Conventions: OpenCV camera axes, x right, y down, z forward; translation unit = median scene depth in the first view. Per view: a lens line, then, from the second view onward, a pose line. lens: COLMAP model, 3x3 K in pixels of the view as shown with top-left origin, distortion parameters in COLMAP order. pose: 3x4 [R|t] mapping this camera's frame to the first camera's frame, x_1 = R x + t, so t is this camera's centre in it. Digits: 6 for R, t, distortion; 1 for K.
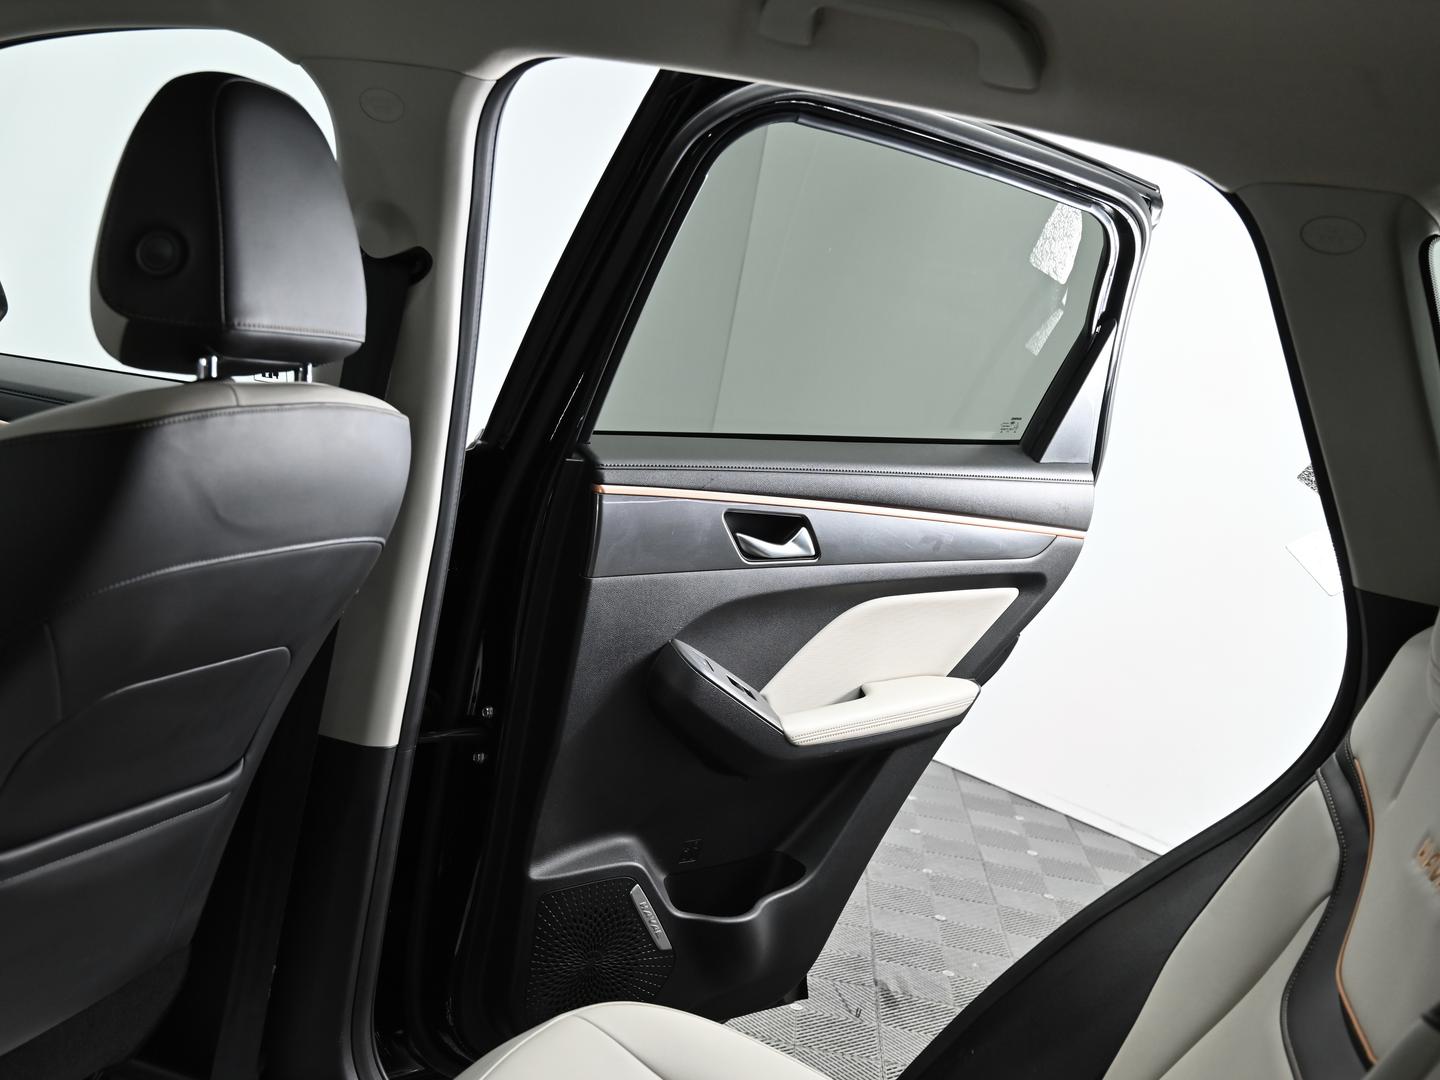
lens RADIAL K [[1424.3, 0, 726.1], [0, 1424.3, 539.7], [0, 0, 1]] dist [-0.076464, 0.000000]
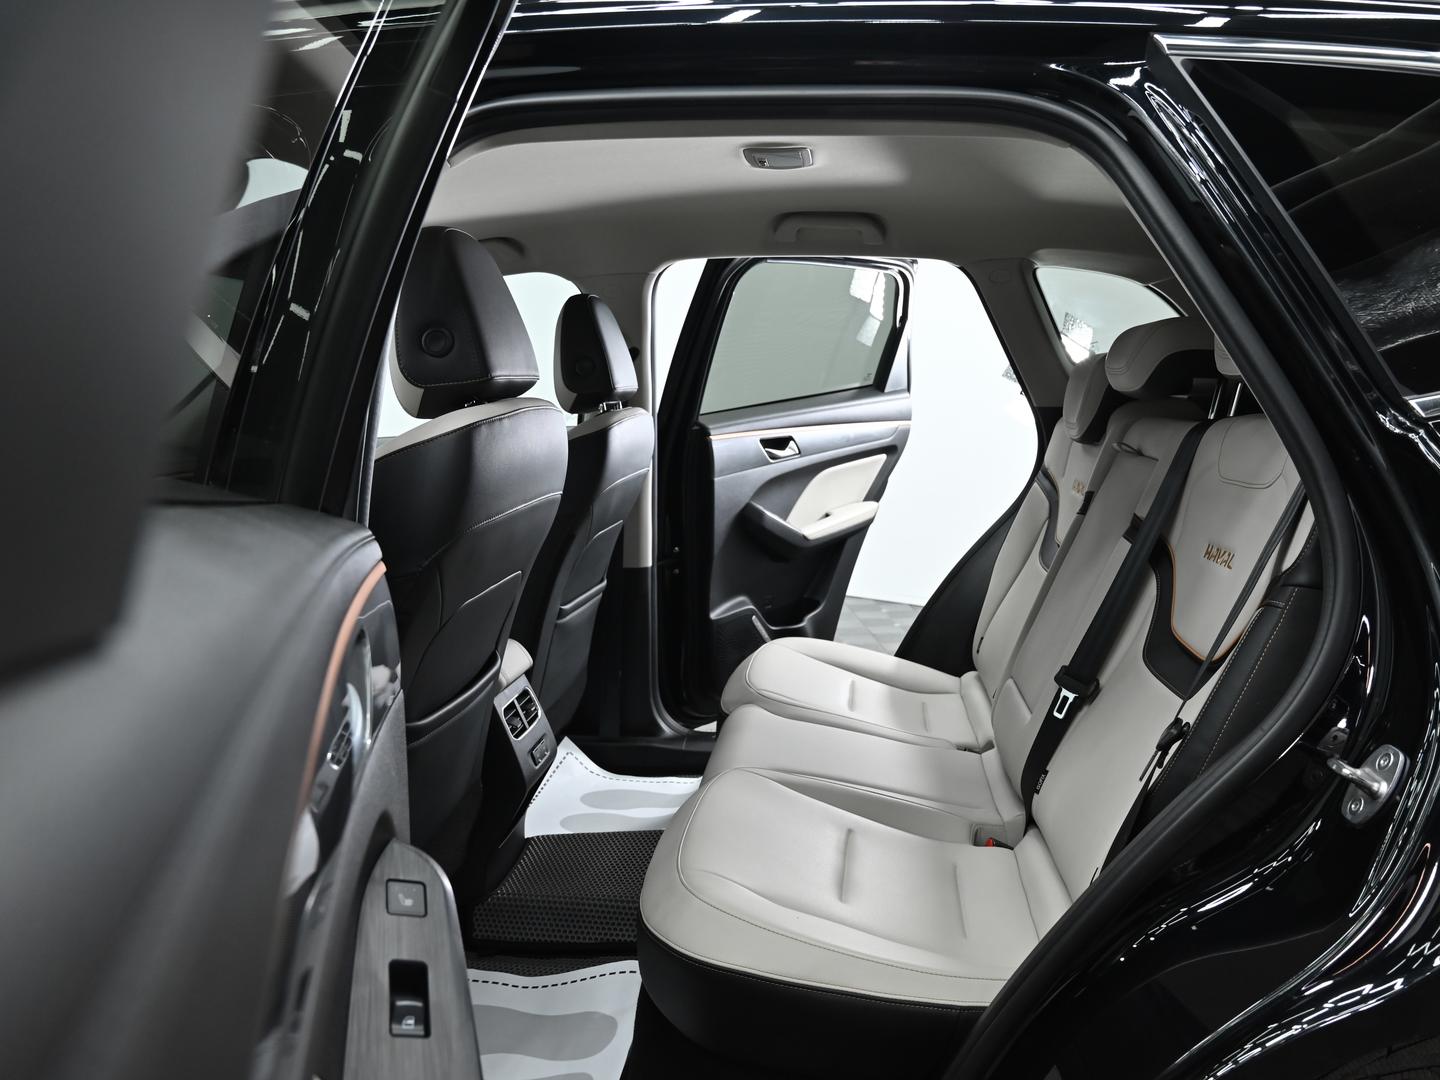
lens RADIAL K [[1071.5, 0, 714.4], [0, 1071.5, 543.2], [0, 0, 1]] dist [-0.029149, 0.000375]
pose [[0.971607, -0.211193, 0.106666, -0.267342], [0.208034, 0.977301, 0.040051, 0.053528], [-0.112704, -0.016723, 0.993488, -0.615429]]
